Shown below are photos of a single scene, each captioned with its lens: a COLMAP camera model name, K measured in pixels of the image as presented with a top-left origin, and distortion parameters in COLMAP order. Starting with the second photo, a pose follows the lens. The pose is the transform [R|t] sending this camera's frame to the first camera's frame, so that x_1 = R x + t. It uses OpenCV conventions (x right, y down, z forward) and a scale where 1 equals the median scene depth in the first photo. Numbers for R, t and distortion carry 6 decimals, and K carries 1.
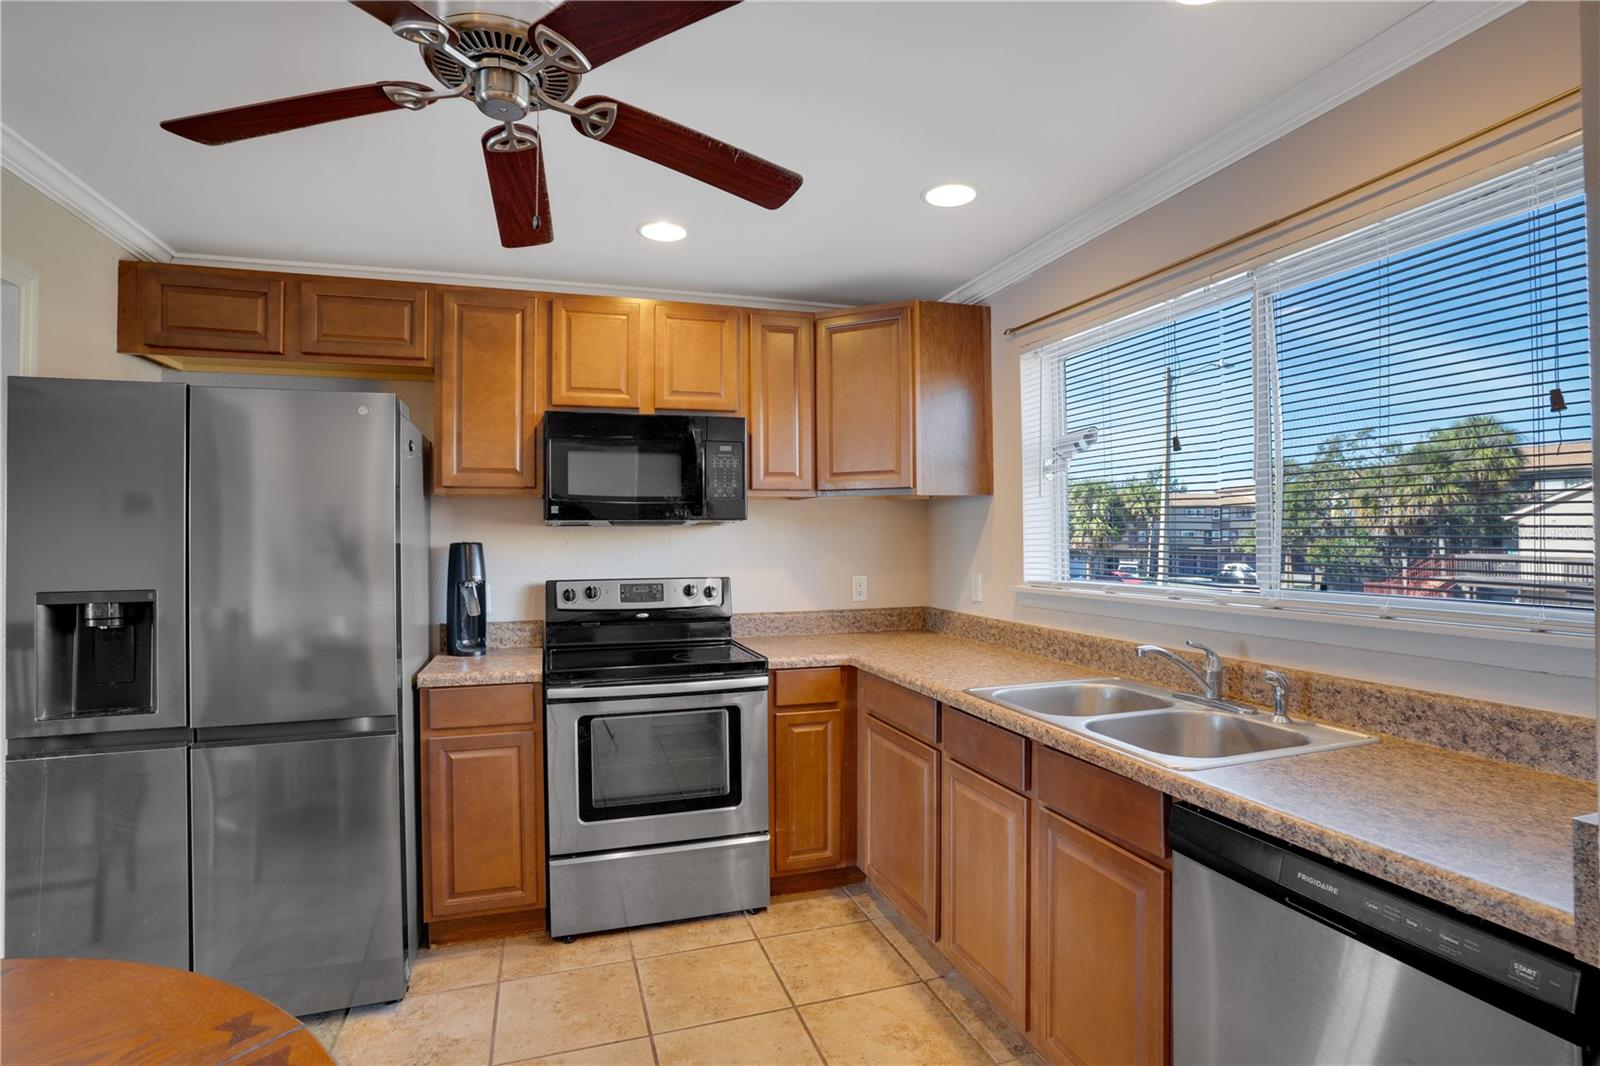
lens RADIAL K [[783.9, 0, 797.4], [0, 783.9, 536.9], [0, 0, 1]] dist [-0.042773, -0.000017]
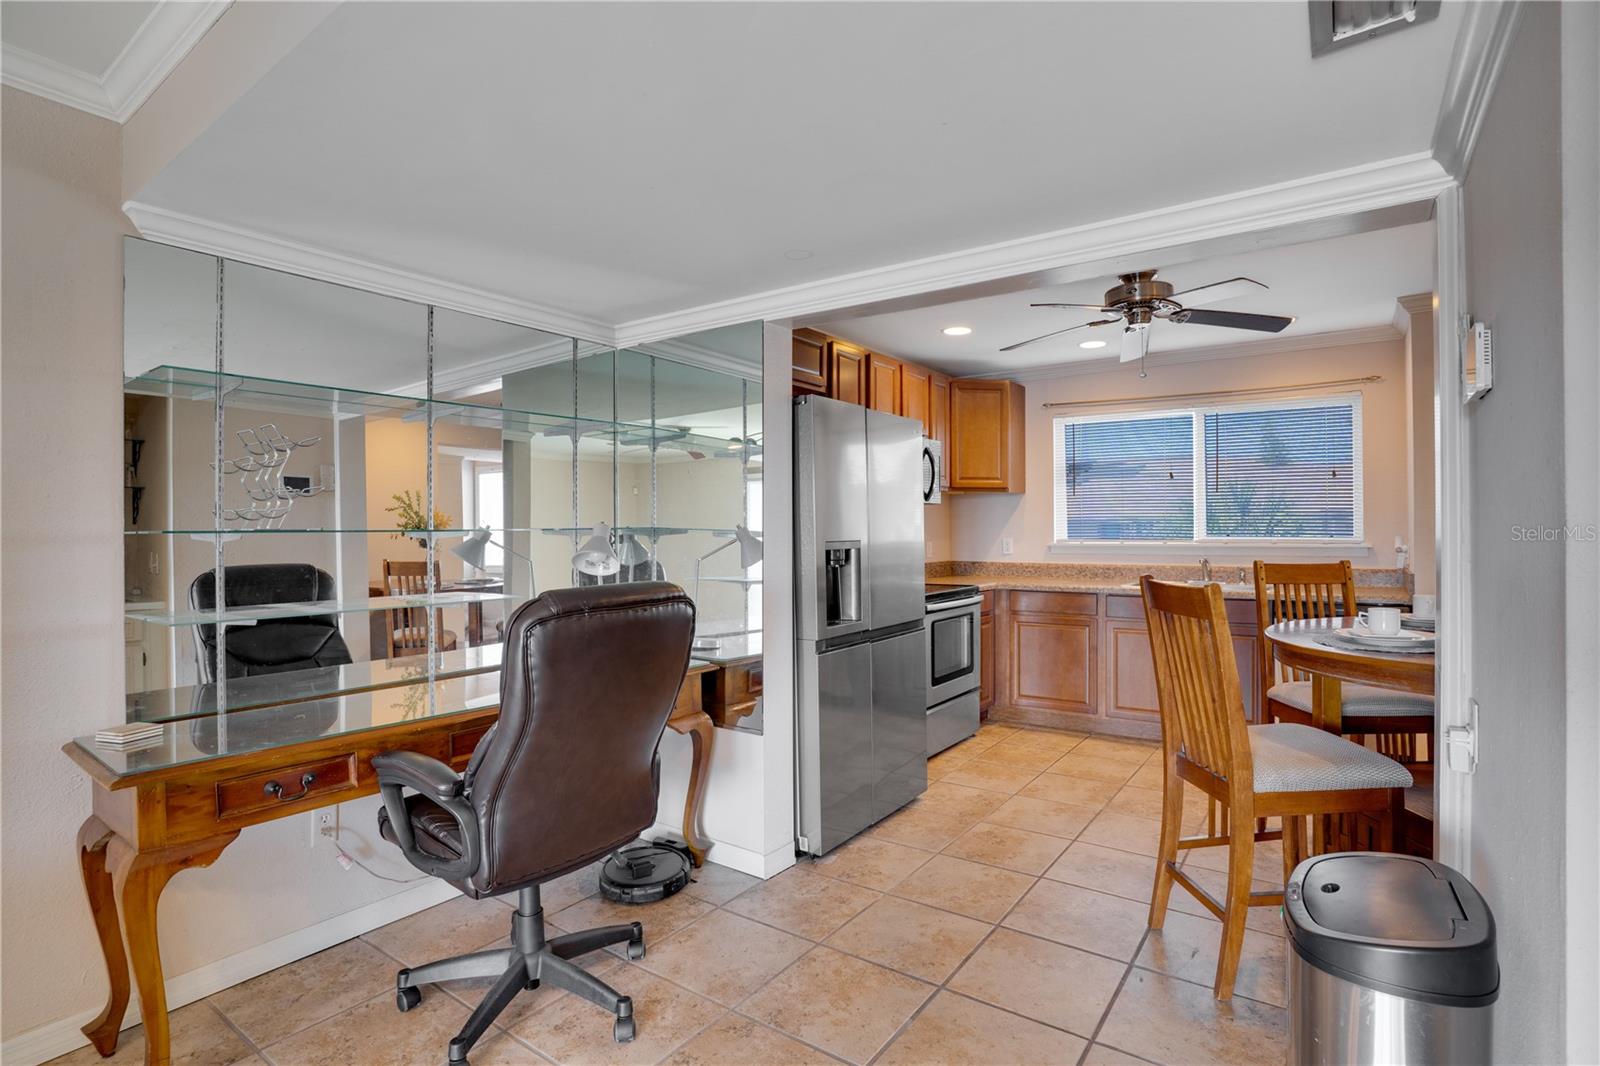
lens RADIAL K [[790.1, 0, 802.8], [0, 790.1, 526.0], [0, 0, 1]] dist [-0.081129, 0.034308]
pose [[0.806885, 0.005759, 0.590681, -1.486487], [-0.003476, 0.999981, -0.005001, 0.038405], [-0.590699, 0.001983, 0.806890, -0.173547]]
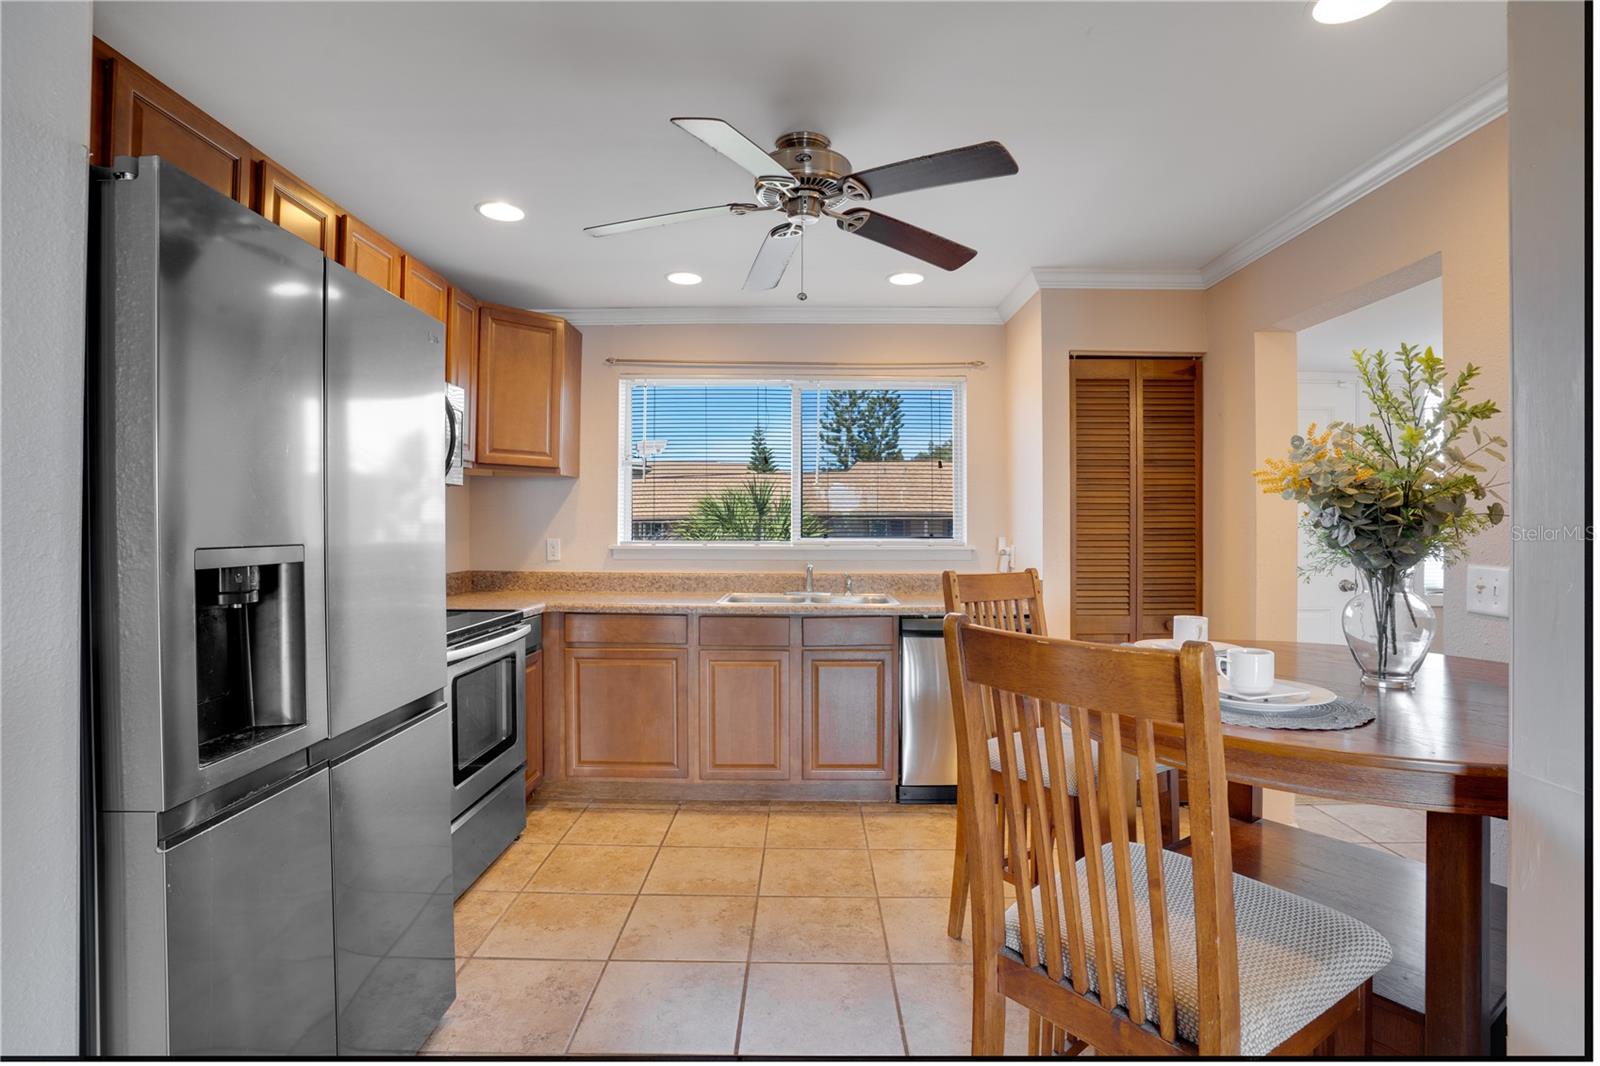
lens RADIAL K [[790.1, 0, 802.8], [0, 790.1, 526.0], [0, 0, 1]] dist [-0.081129, 0.034308]
pose [[0.317552, 0.011380, 0.948173, -1.072615], [-0.009428, 0.999916, -0.008843, 0.042910], [-0.948194, -0.006132, 0.317632, 0.279721]]
